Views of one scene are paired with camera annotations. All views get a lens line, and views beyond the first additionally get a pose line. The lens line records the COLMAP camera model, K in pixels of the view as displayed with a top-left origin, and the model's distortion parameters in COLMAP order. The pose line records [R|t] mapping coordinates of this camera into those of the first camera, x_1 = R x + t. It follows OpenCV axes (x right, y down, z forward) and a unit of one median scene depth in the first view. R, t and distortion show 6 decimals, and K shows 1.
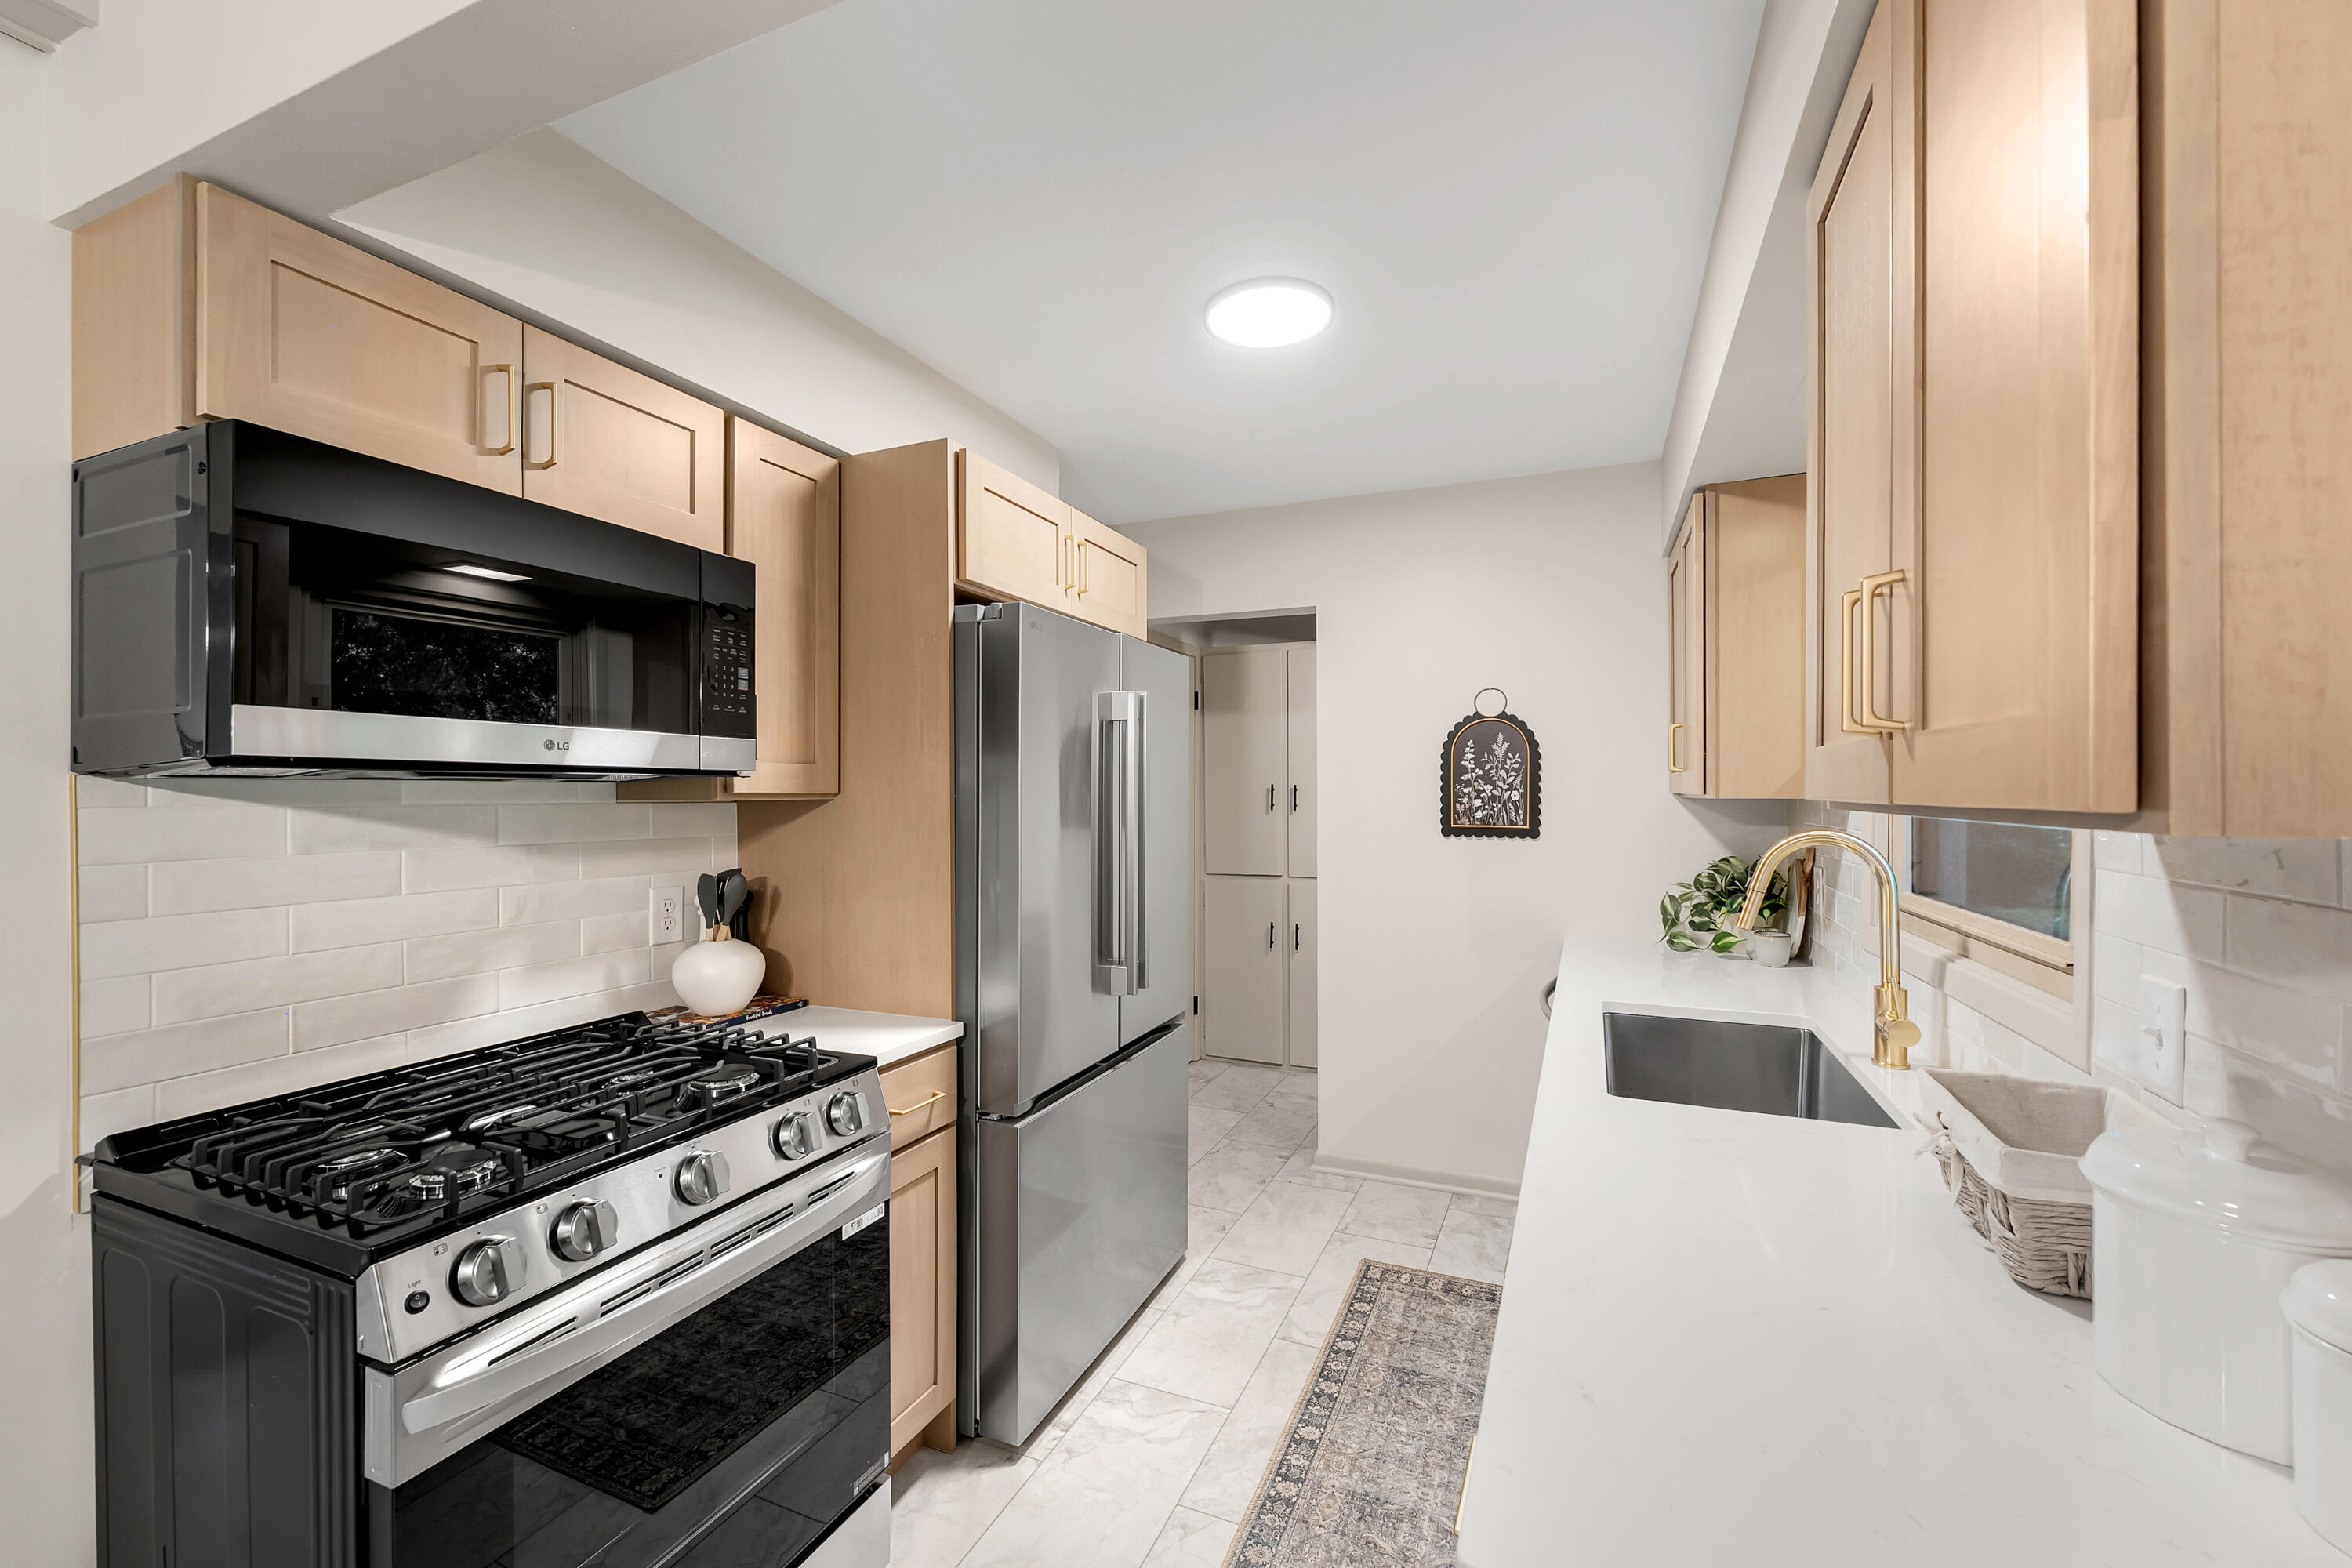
lens RADIAL K [[943.2, 0, 1178.6], [0, 943.2, 789.6], [0, 0, 1]] dist [0.000016, -0.000205]
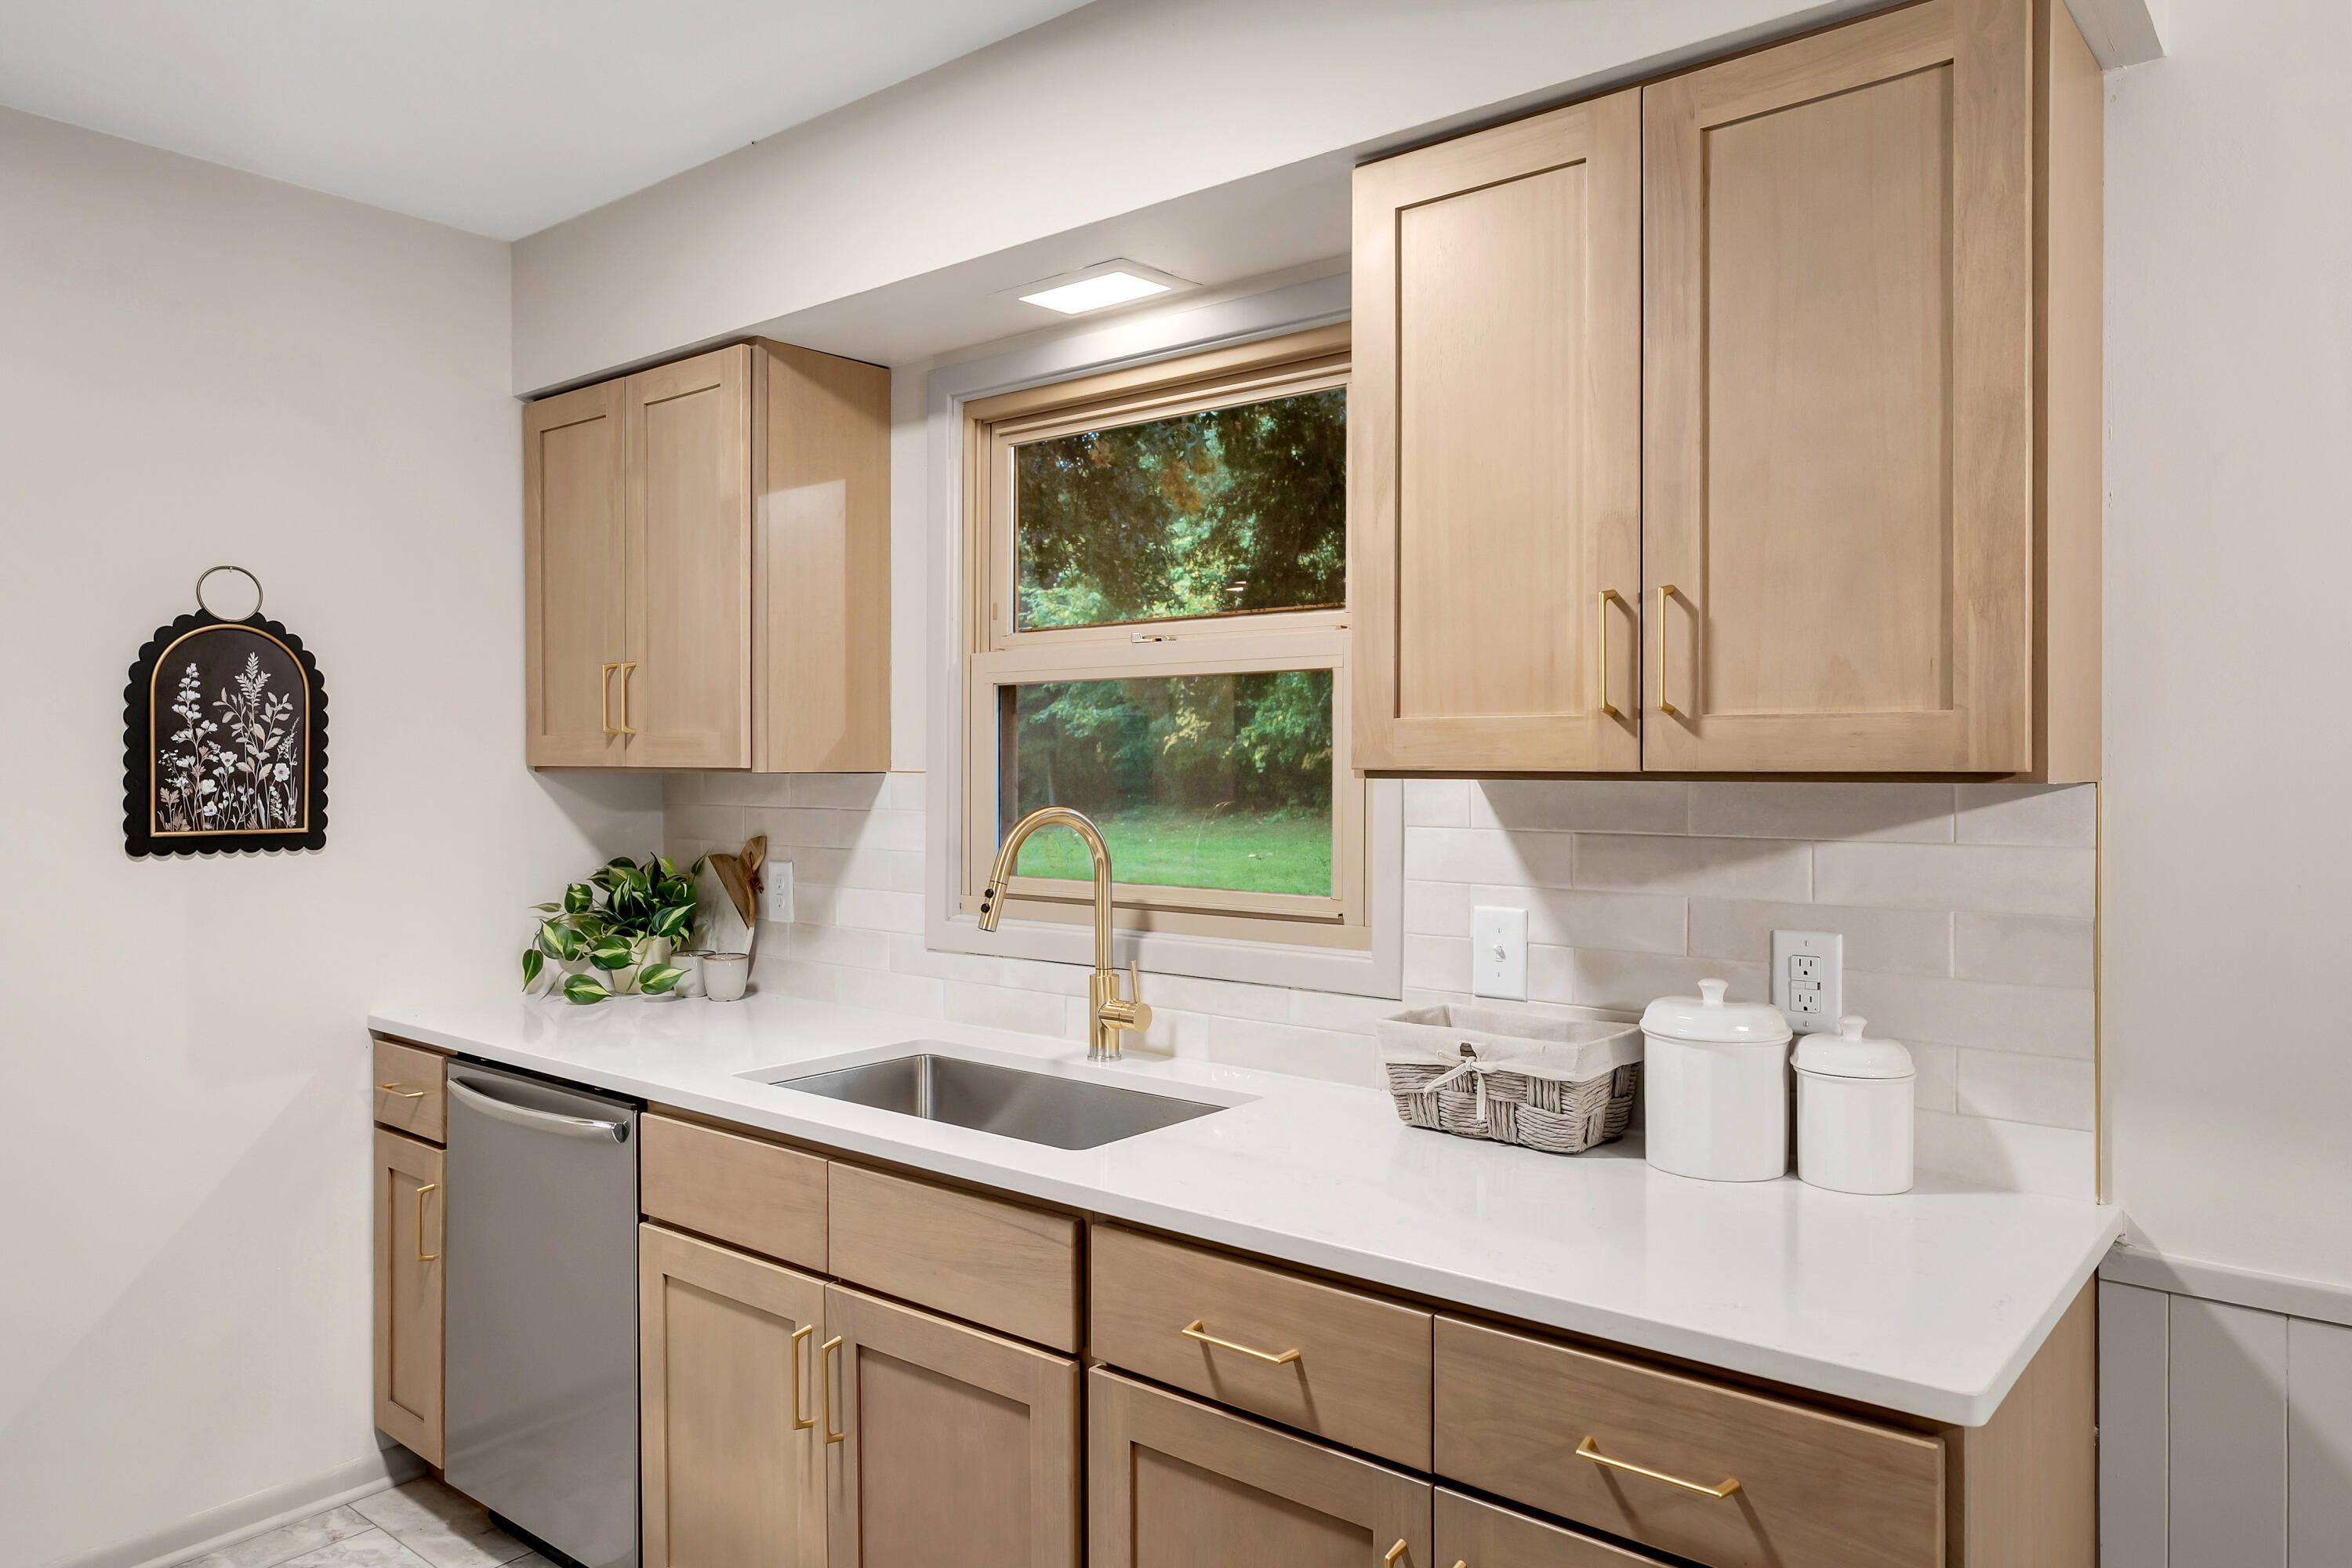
lens RADIAL K [[1548.4, 0, 1168.3], [0, 1548.4, 769.7], [0, 0, 1]] dist [0.000910, -0.000134]
pose [[0.277671, -0.006165, 0.960656, -0.444694], [0.001260, 0.999981, 0.006053, 0.000275], [-0.960675, -0.000470, 0.277674, 0.338583]]
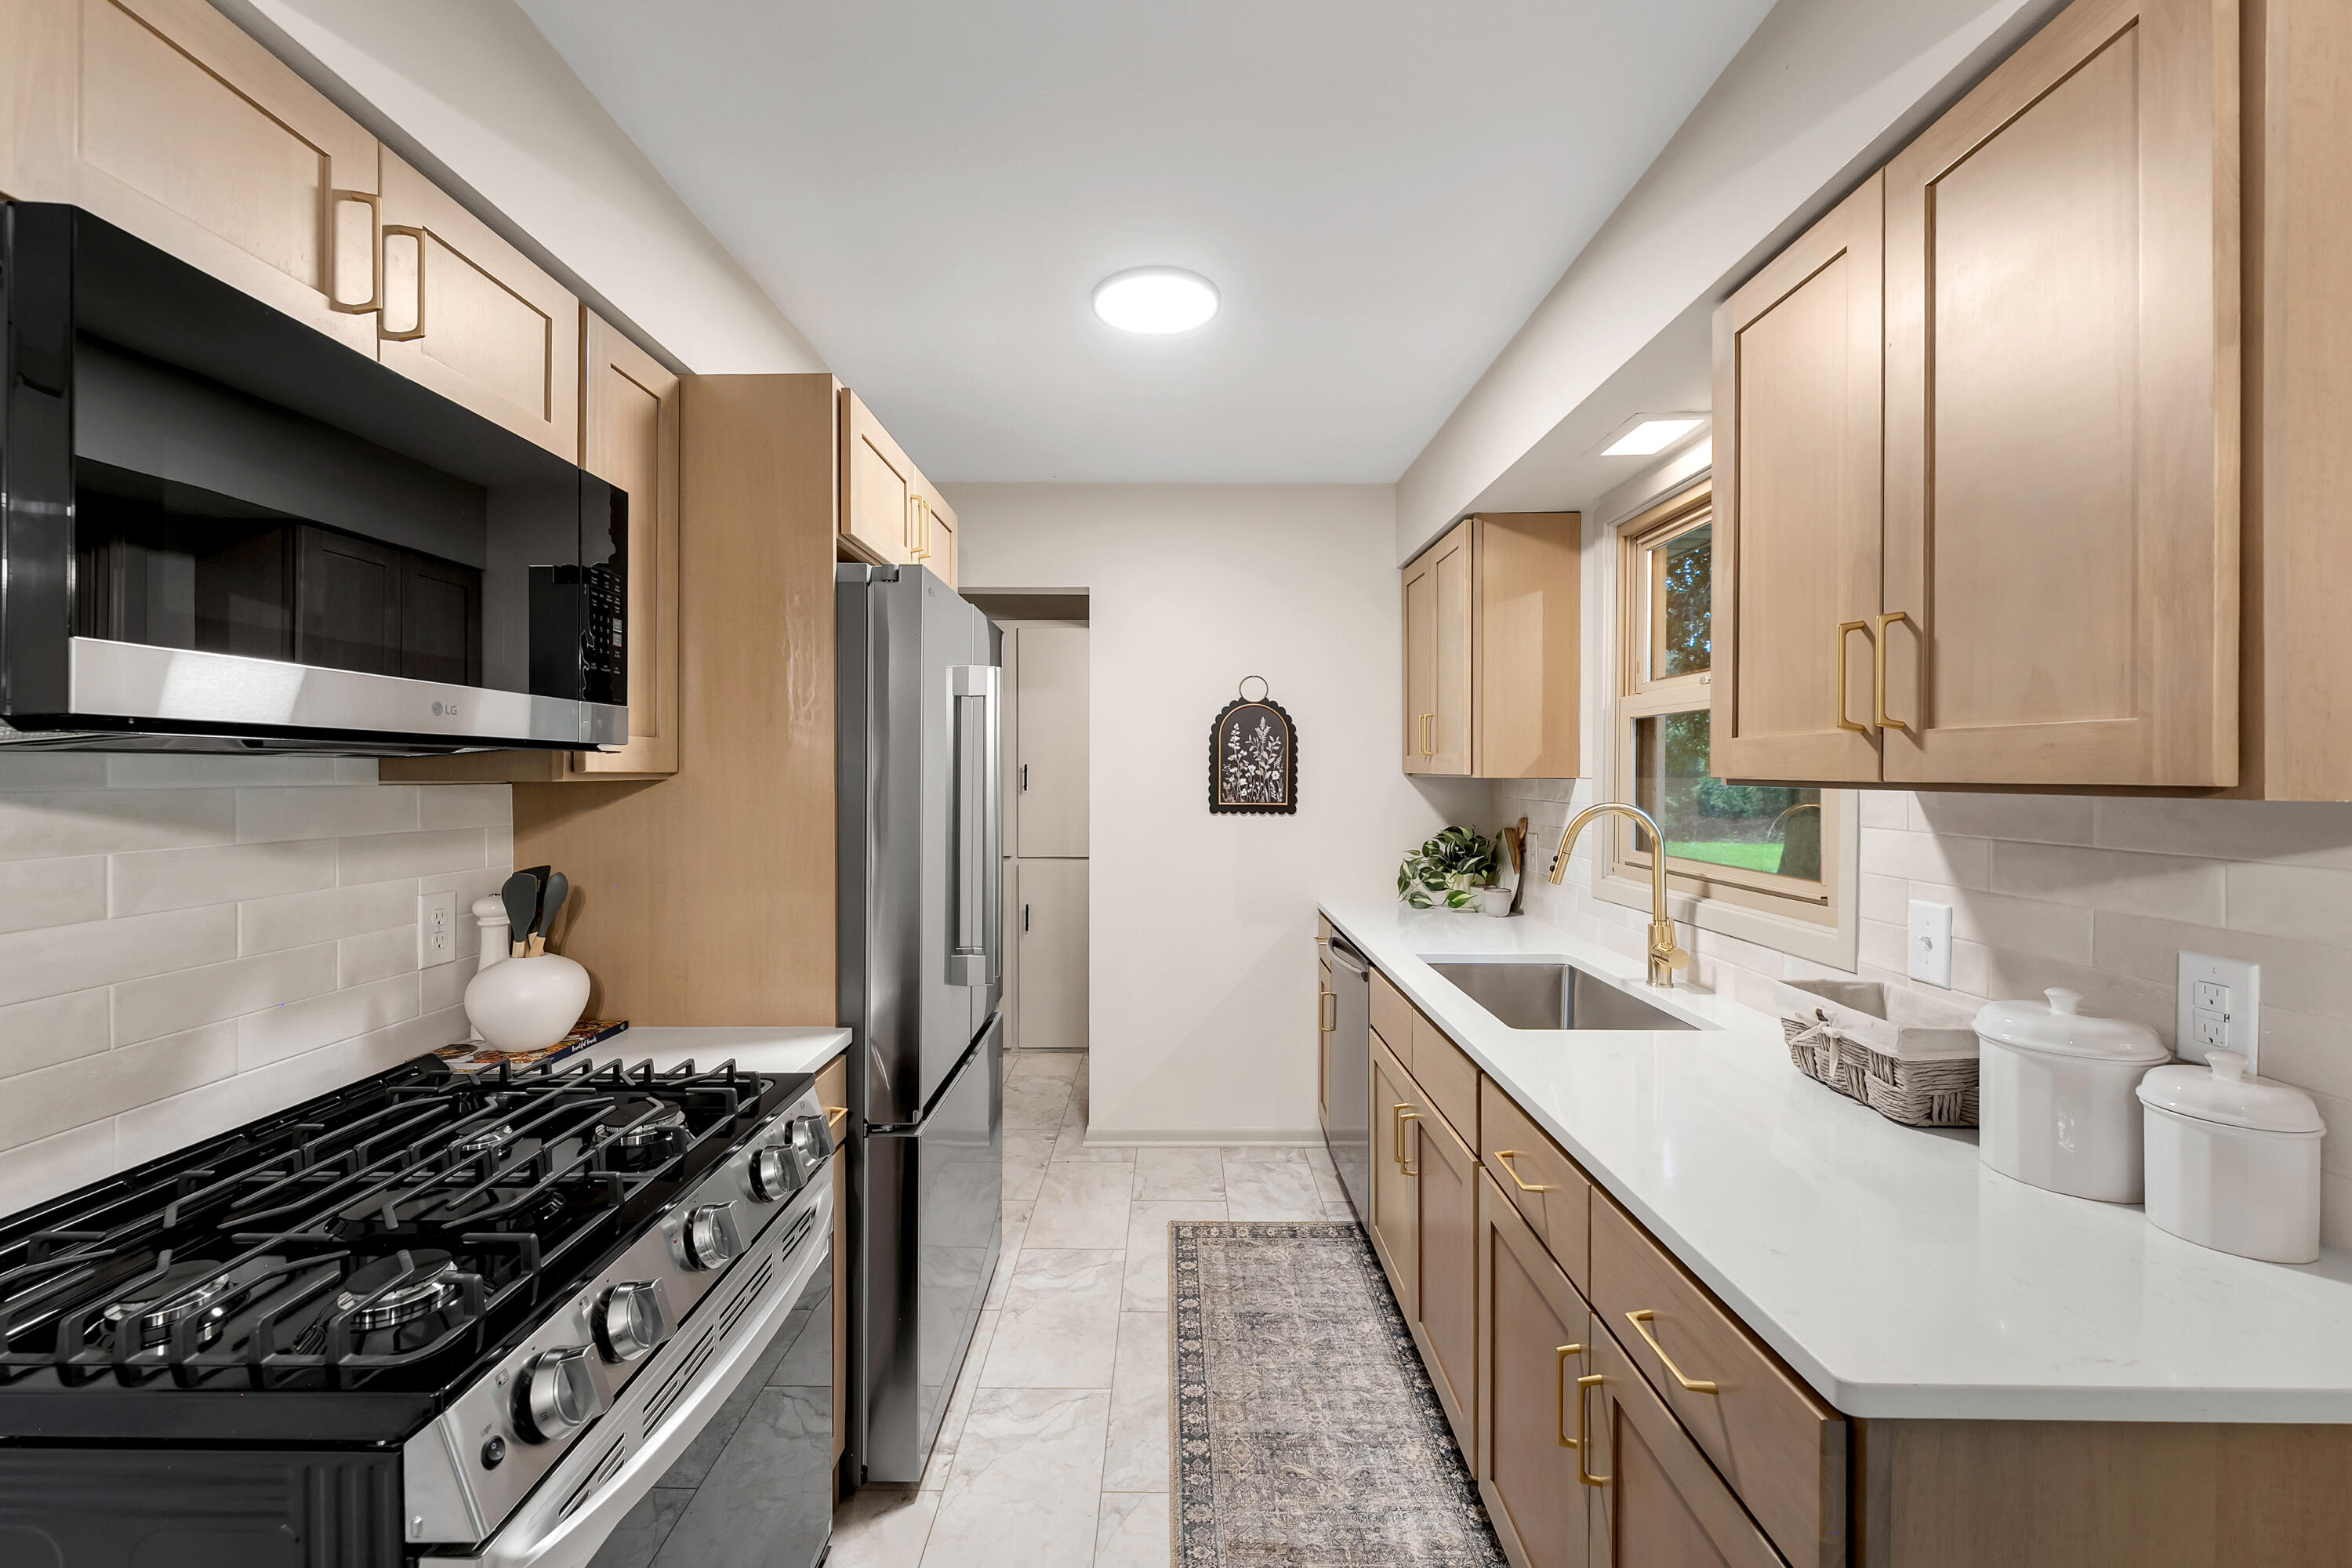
lens RADIAL K [[953.1, 0, 1154.4], [0, 953.1, 769.4], [0, 0, 1]] dist [-0.000519, -0.000181]
pose [[0.924568, 0.002432, 0.381009, -0.244881], [-0.002542, 0.999997, -0.000215, 0.000379], [-0.381008, -0.000769, 0.924571, 0.040987]]
